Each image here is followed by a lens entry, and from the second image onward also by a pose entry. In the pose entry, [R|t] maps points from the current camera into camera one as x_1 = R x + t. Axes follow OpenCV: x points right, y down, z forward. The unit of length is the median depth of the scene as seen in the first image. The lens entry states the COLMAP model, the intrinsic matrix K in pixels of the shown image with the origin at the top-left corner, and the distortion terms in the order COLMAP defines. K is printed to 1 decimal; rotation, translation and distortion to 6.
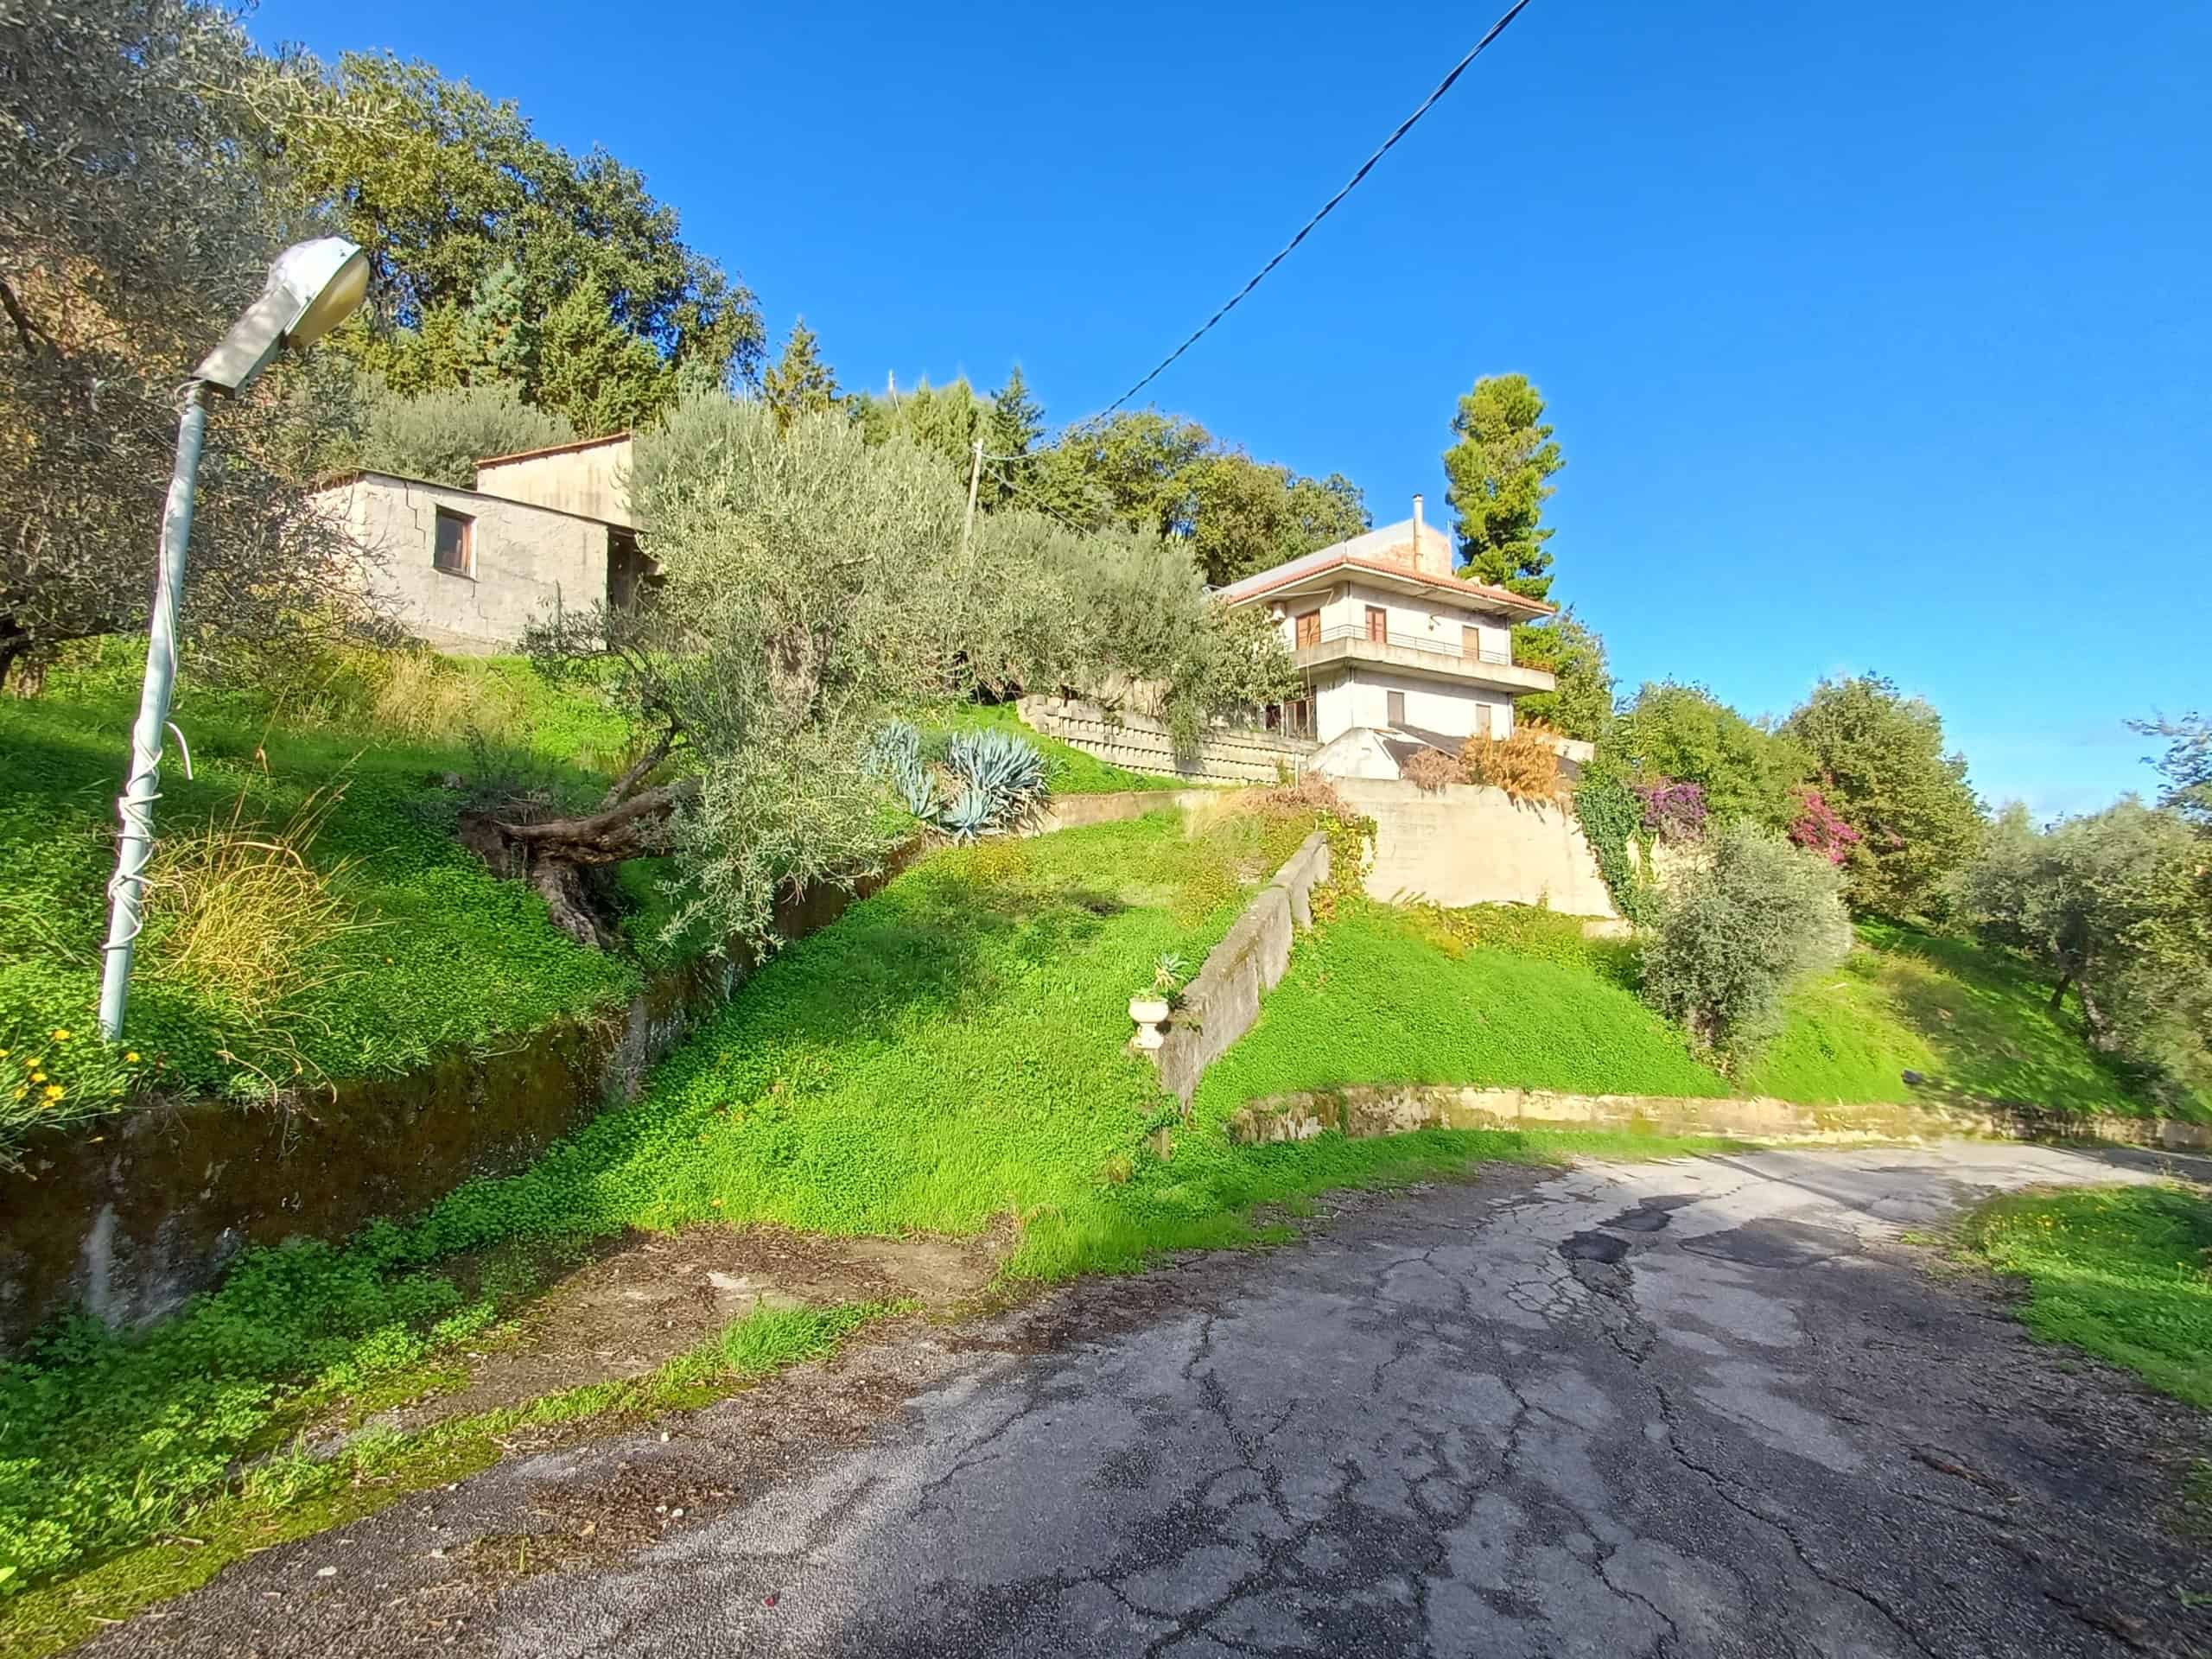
lens RADIAL K [[1015.0, 0, 1074.7], [0, 1015.0, 834.8], [0, 0, 1]] dist [-0.001162, 0.009554]
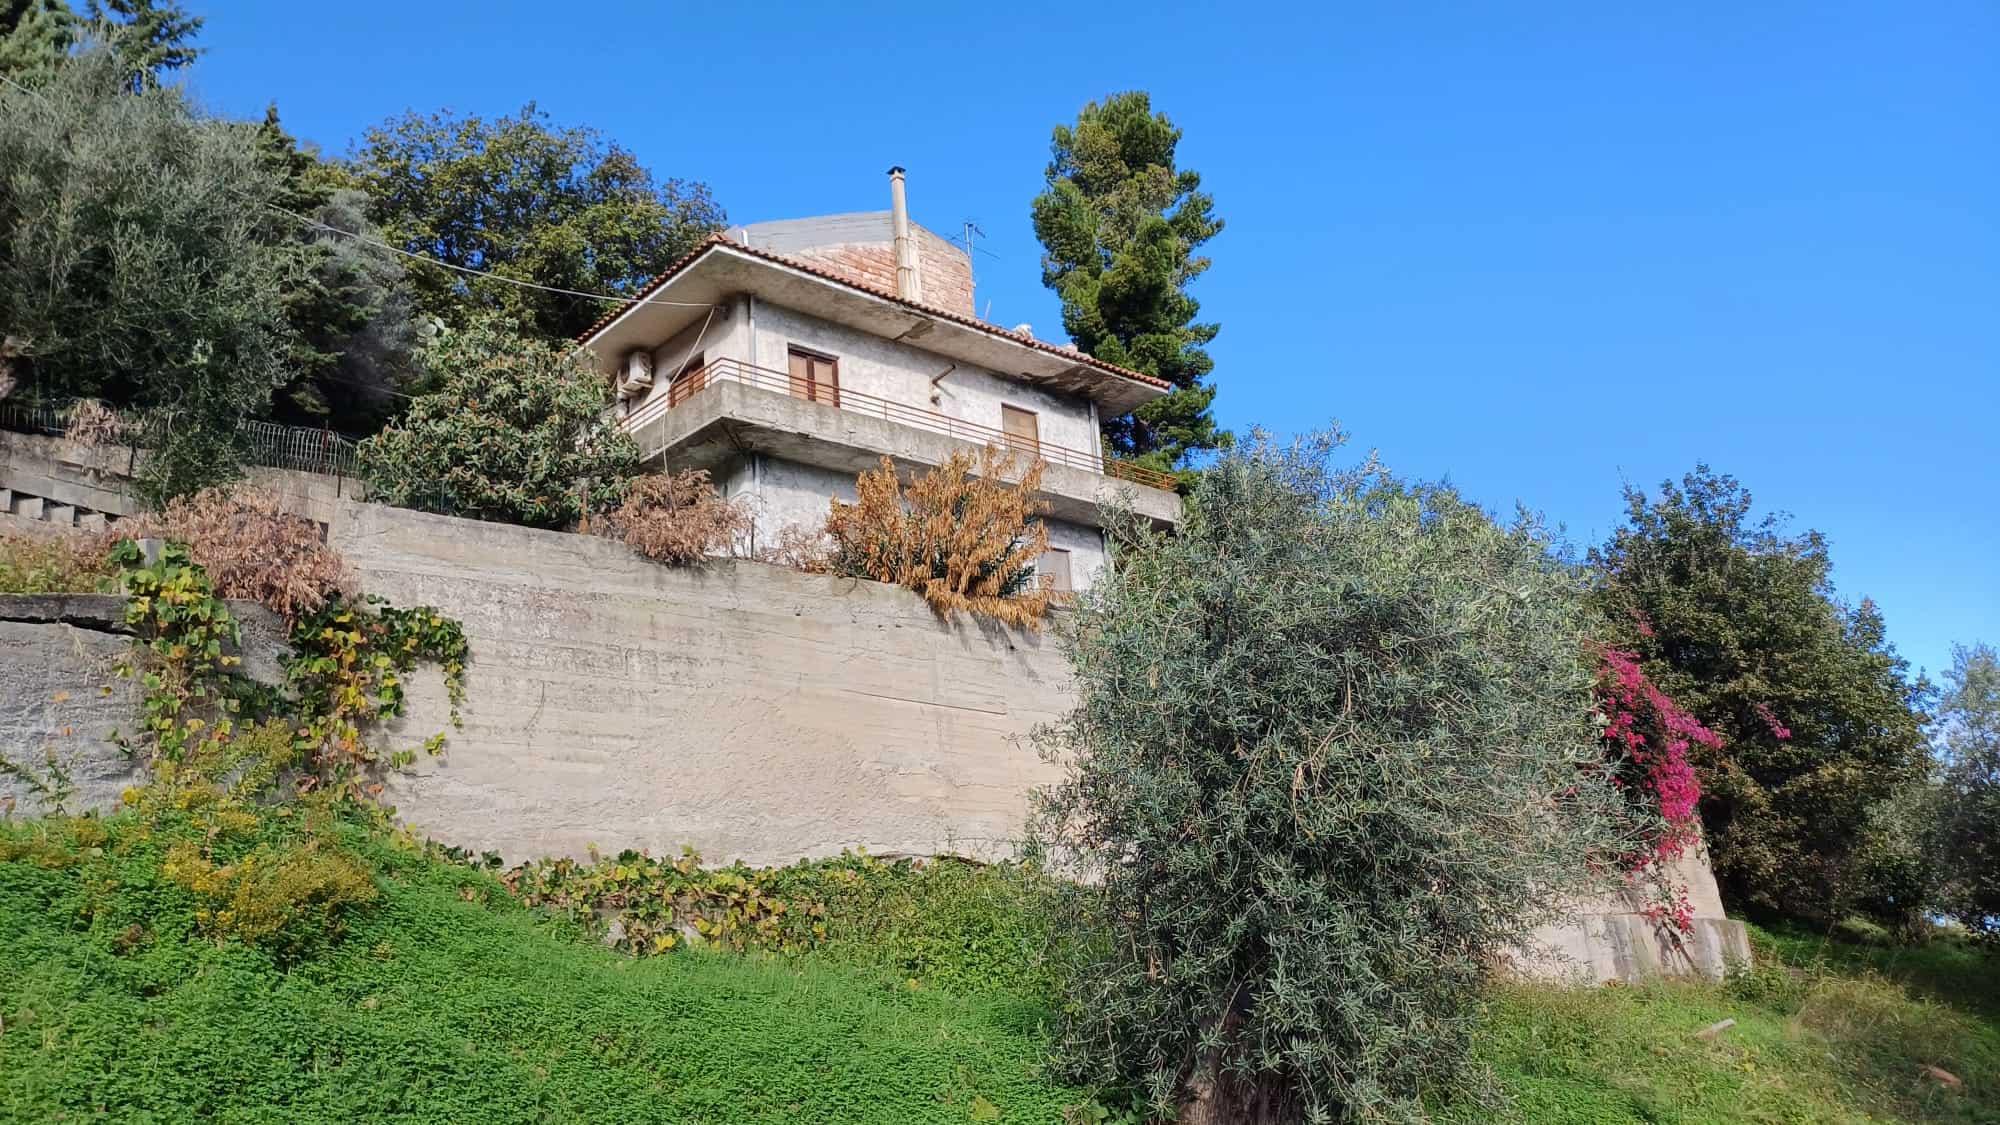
lens RADIAL K [[1367.8, 0, 1036.4], [0, 1367.8, 622.5], [0, 0, 1]] dist [0.092411, -0.099325]
pose [[0.984199, -0.020857, 0.175831, 0.363133], [0.060807, 0.972457, -0.225010, 0.096716], [-0.166295, 0.232147, 0.958360, 0.438520]]
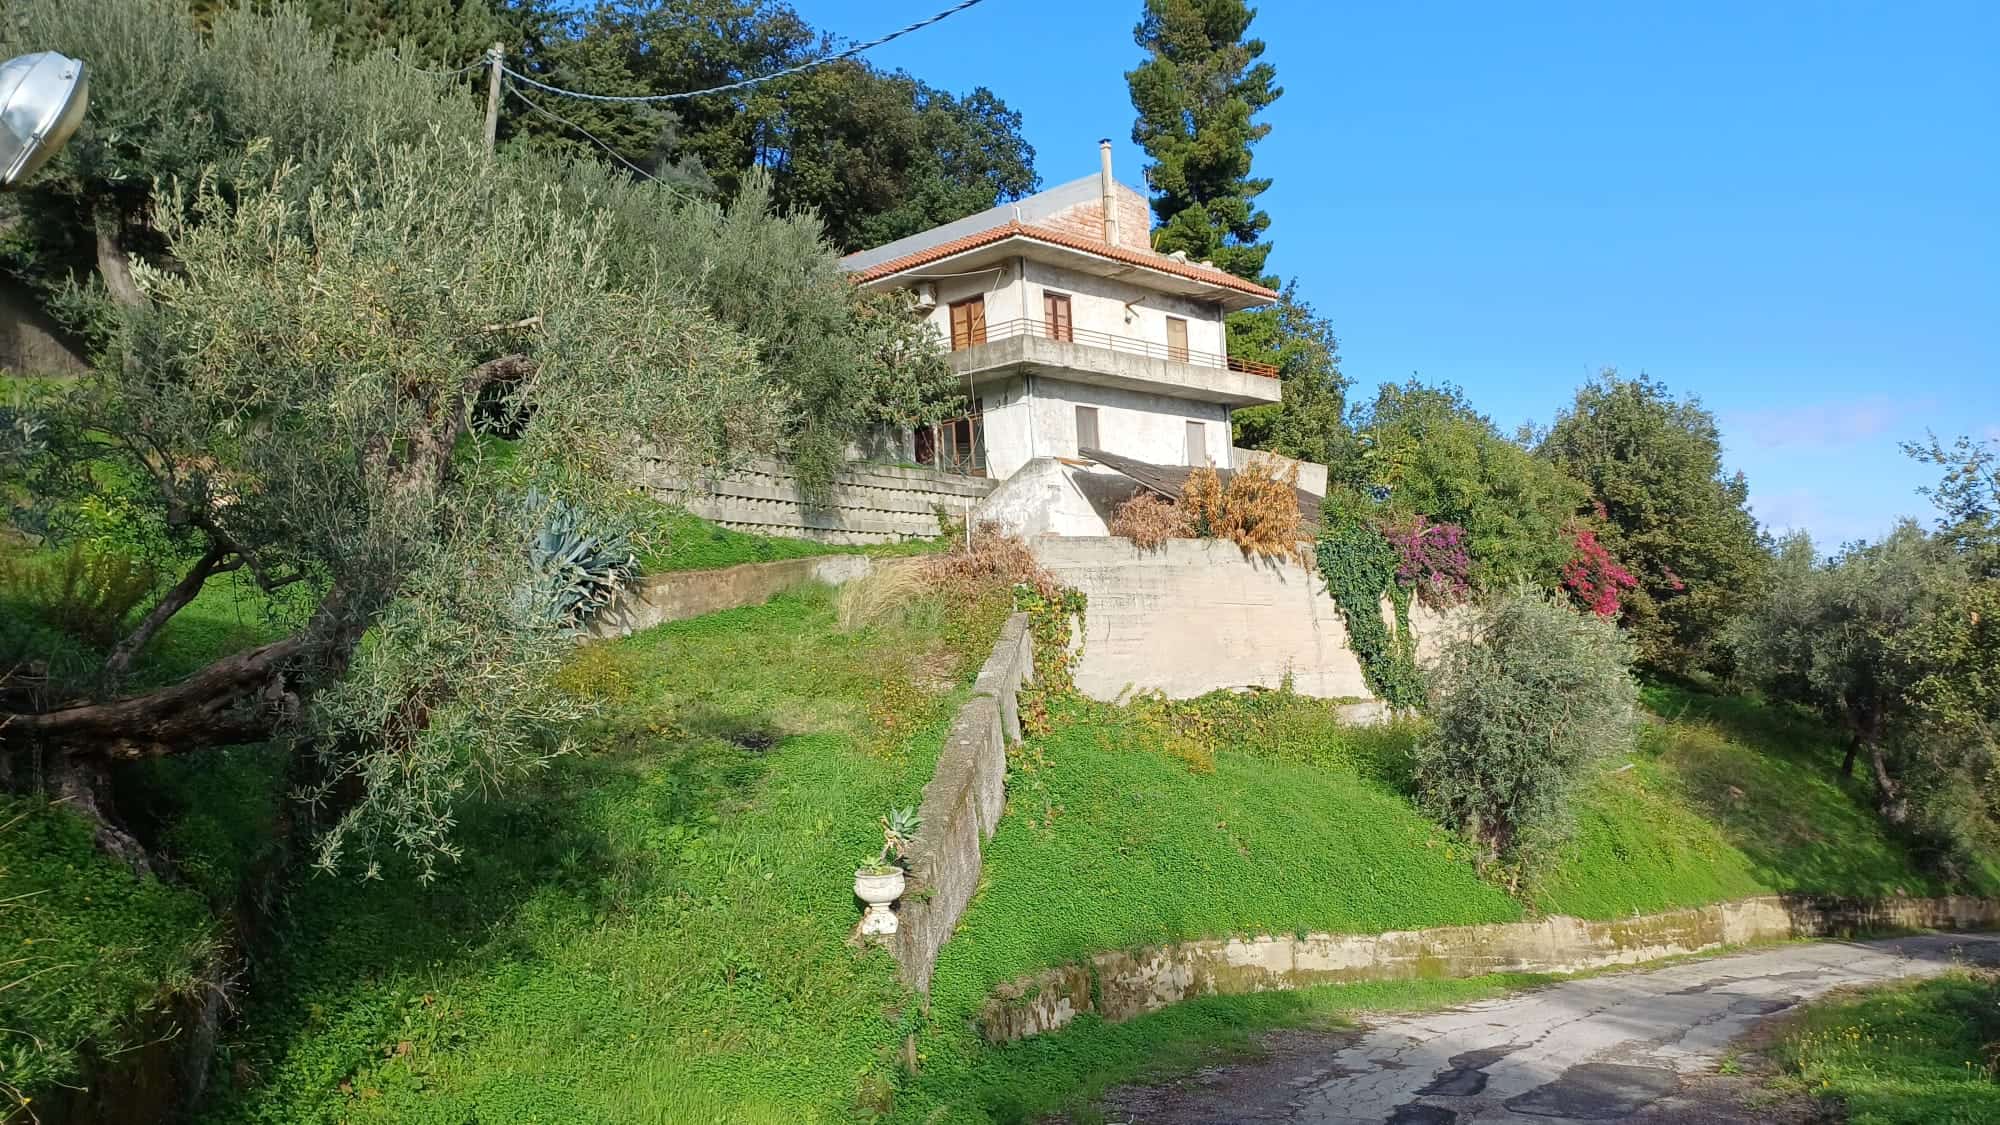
lens RADIAL K [[1498.7, 0, 979.8], [0, 1498.7, 593.2], [0, 0, 1]] dist [0.113728, -0.097537]
pose [[0.966549, -0.040399, 0.253280, -0.054852], [0.039517, 0.999182, 0.008571, -0.022916], [-0.253419, 0.001725, 0.967355, -0.053985]]
